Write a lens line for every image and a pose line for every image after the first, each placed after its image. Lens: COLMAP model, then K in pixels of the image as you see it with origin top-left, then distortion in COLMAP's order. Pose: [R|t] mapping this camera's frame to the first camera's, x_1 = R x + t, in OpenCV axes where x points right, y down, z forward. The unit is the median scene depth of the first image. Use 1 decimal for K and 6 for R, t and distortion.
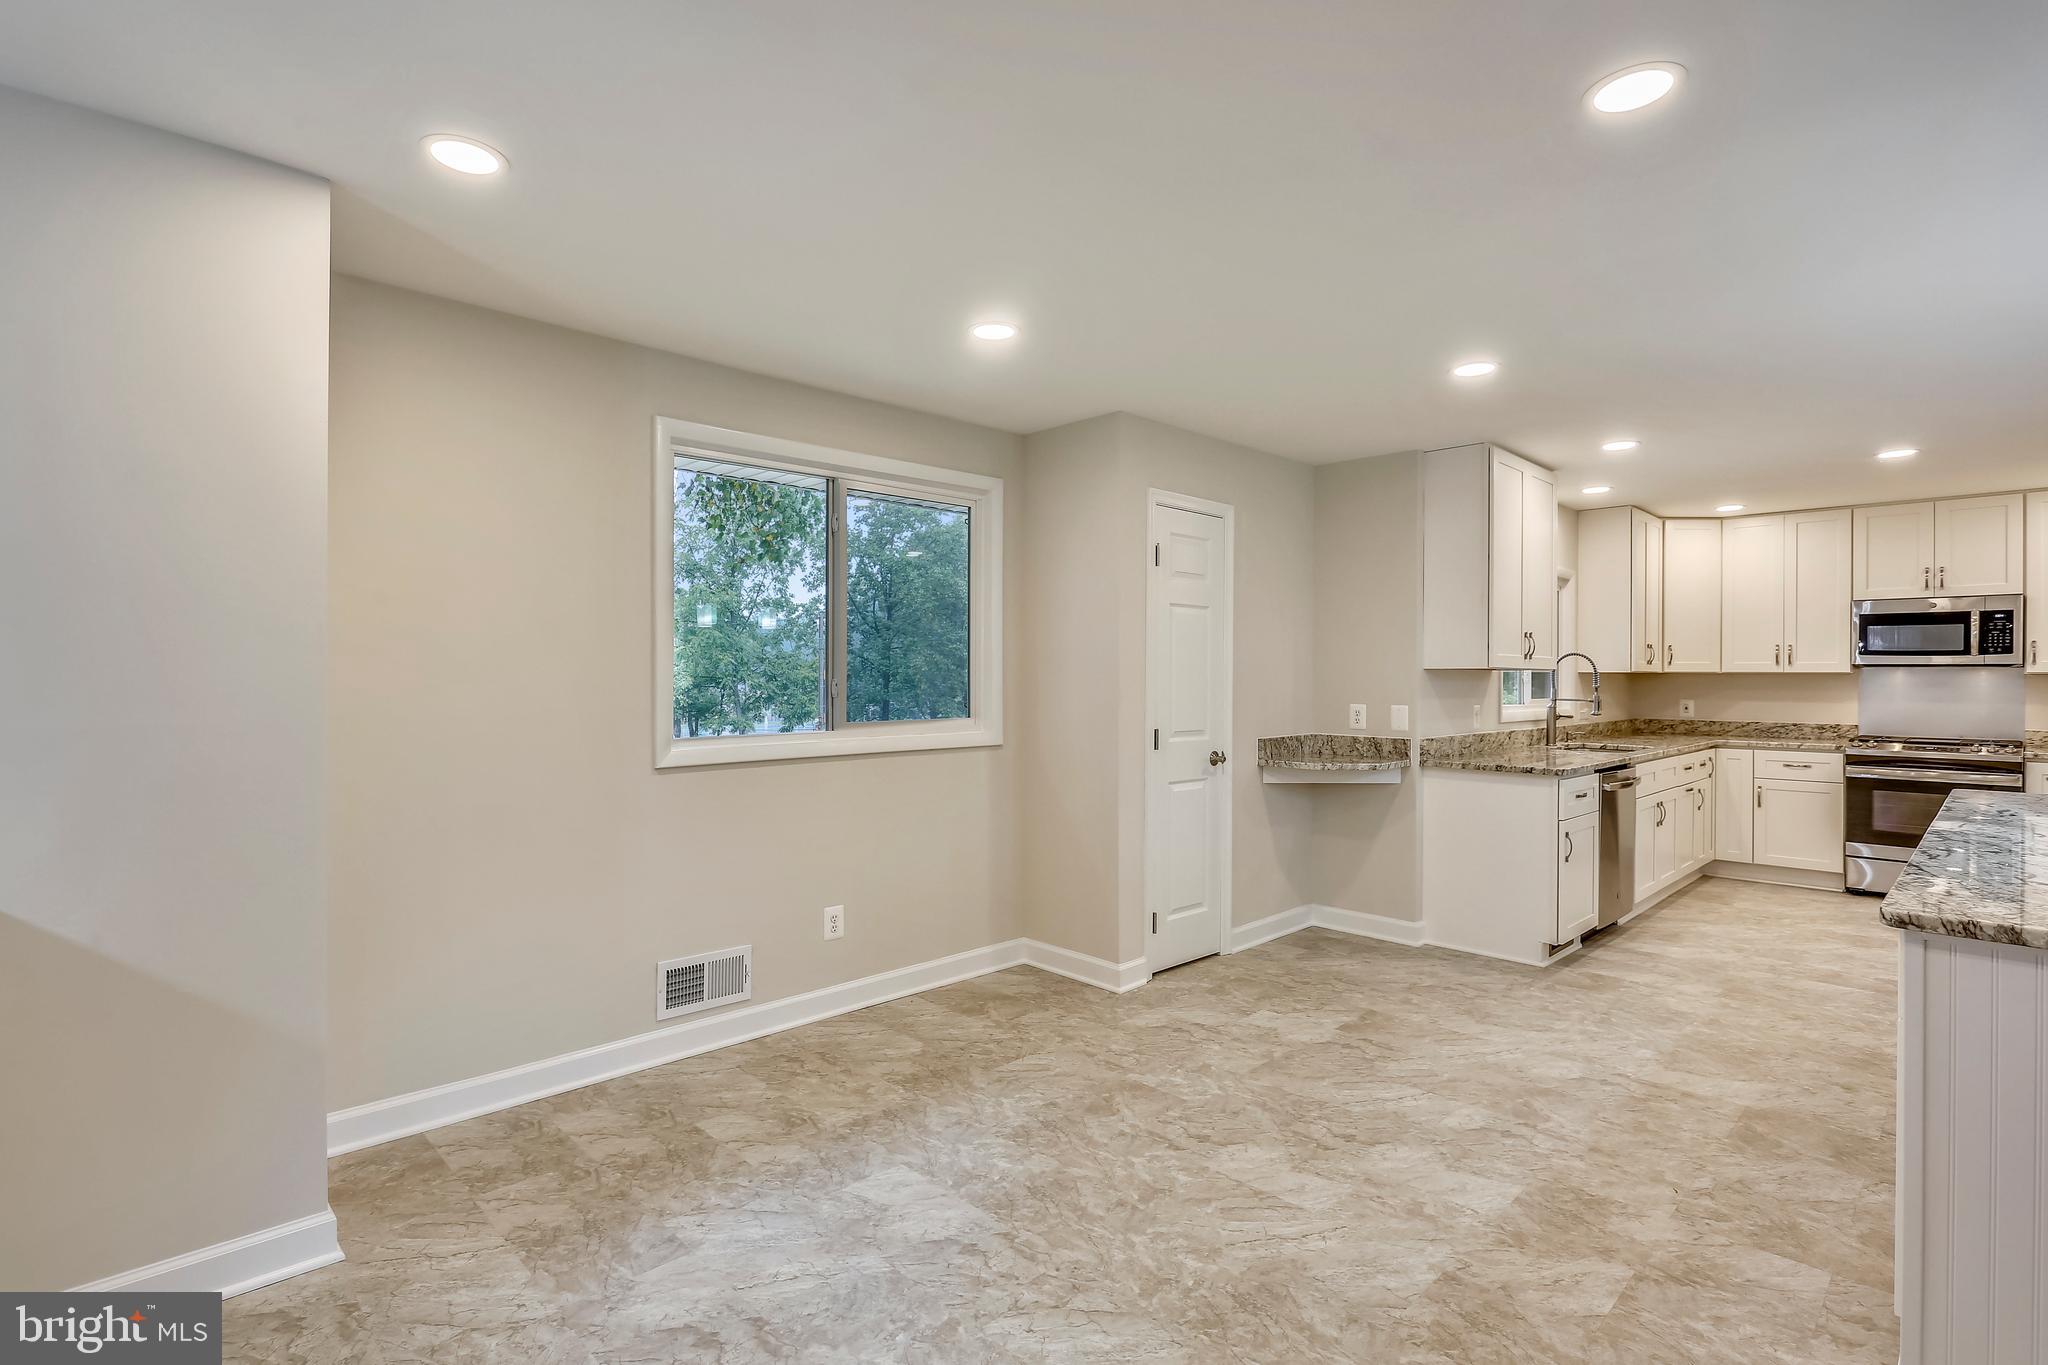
lens RADIAL K [[994.2, 0, 1024.0], [0, 994.2, 682.5], [0, 0, 1]] dist [-0.006151, -0.000037]
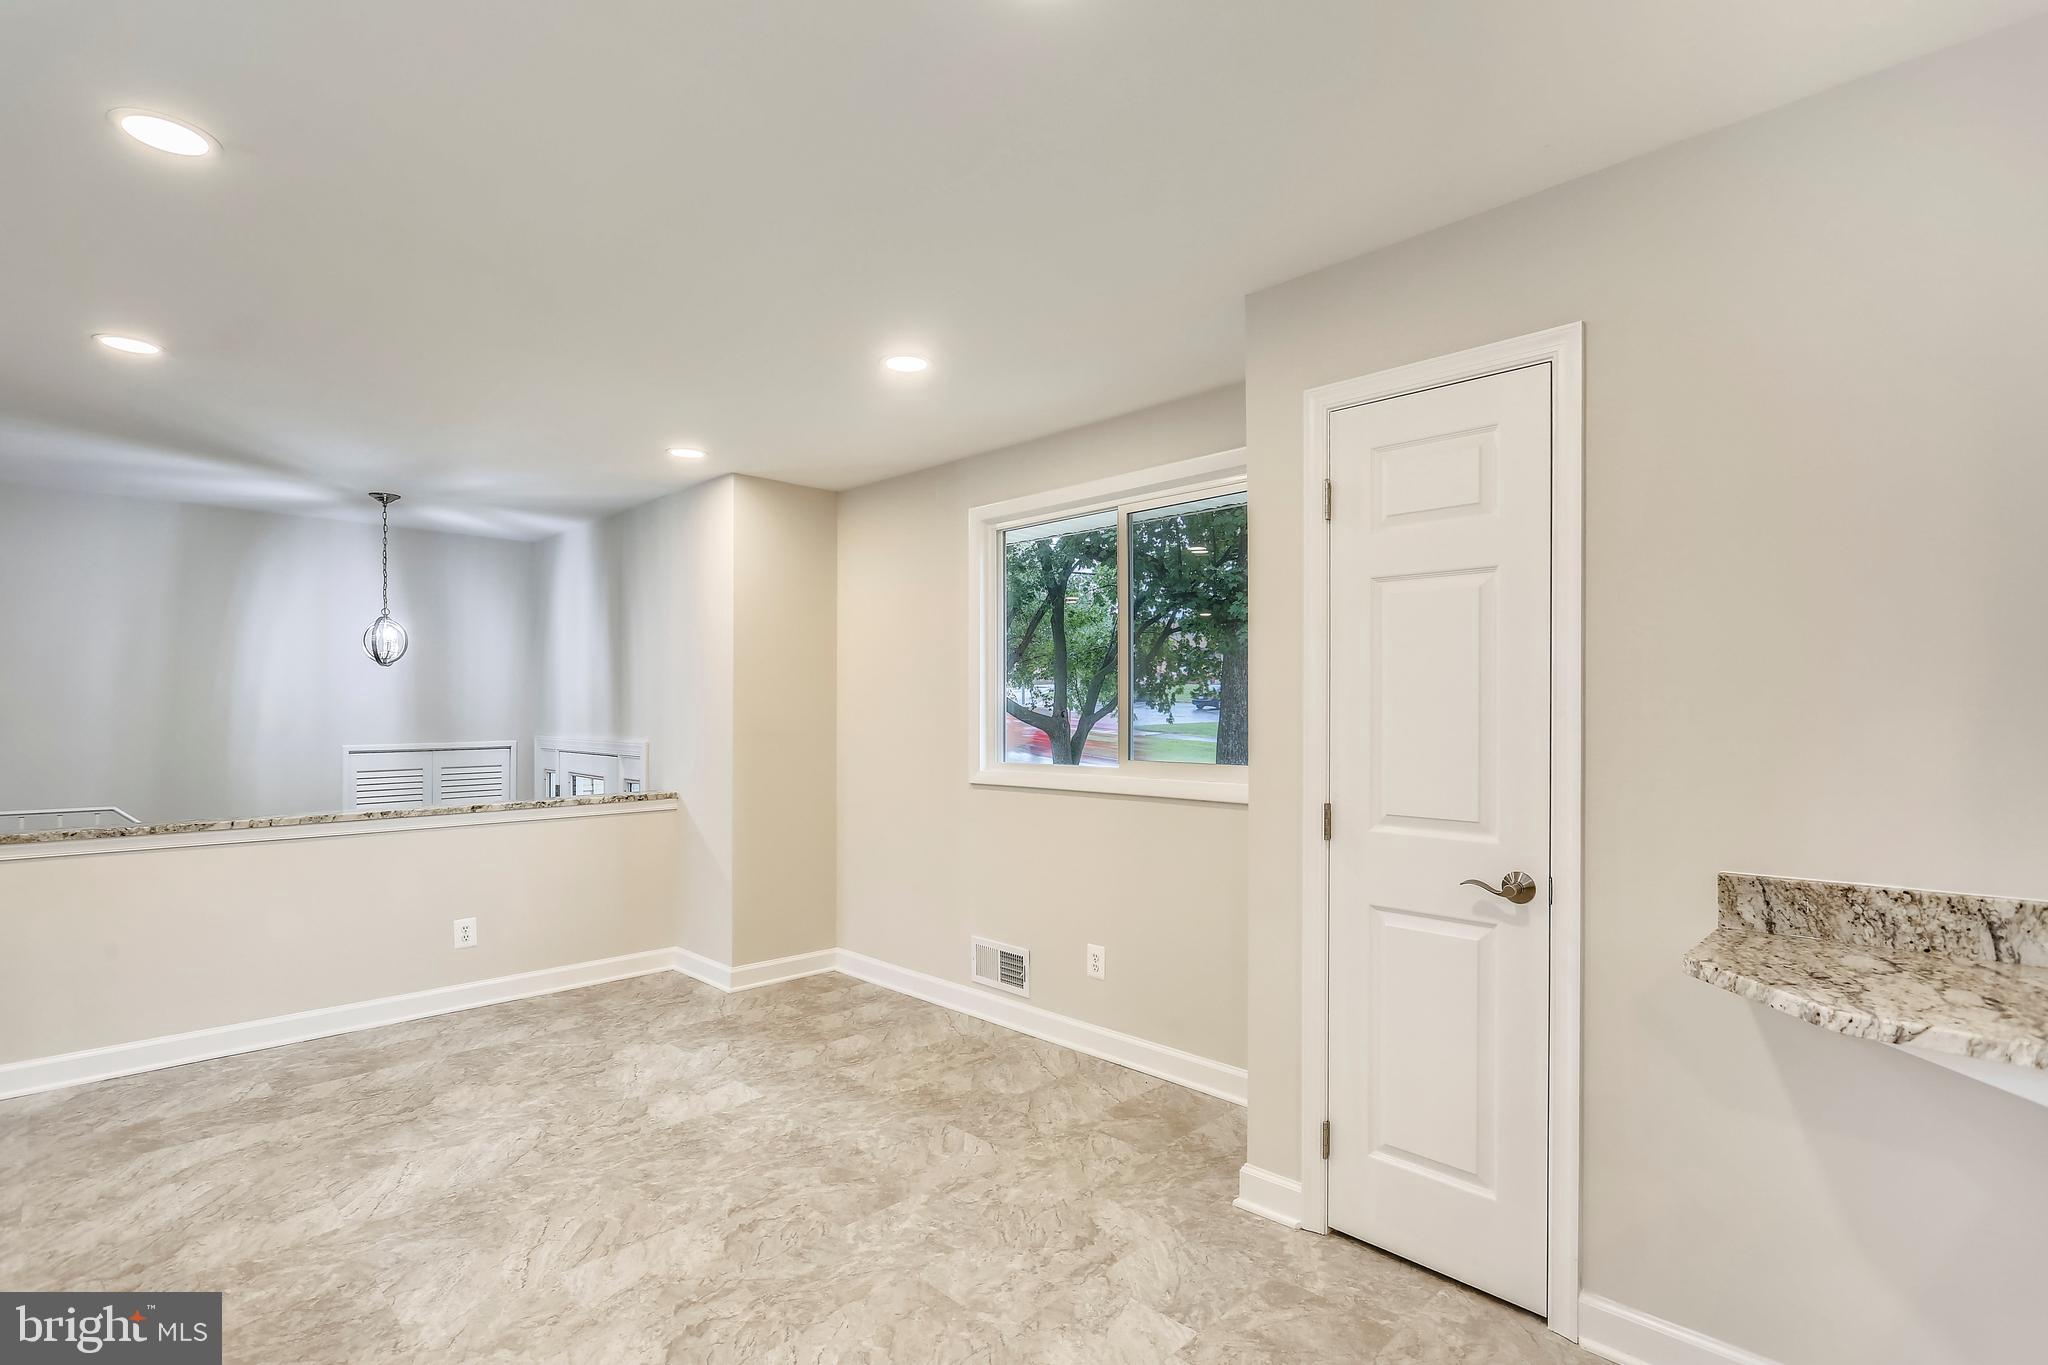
lens RADIAL K [[1005.1, 0, 1022.9], [0, 1005.1, 717.6], [0, 0, 1]] dist [-0.003763, 0.000100]
pose [[-0.017748, 0.004230, -0.999834, 0.990860], [-0.002915, 0.999987, 0.004282, -0.006723], [0.999838, 0.002991, -0.017736, 1.156553]]
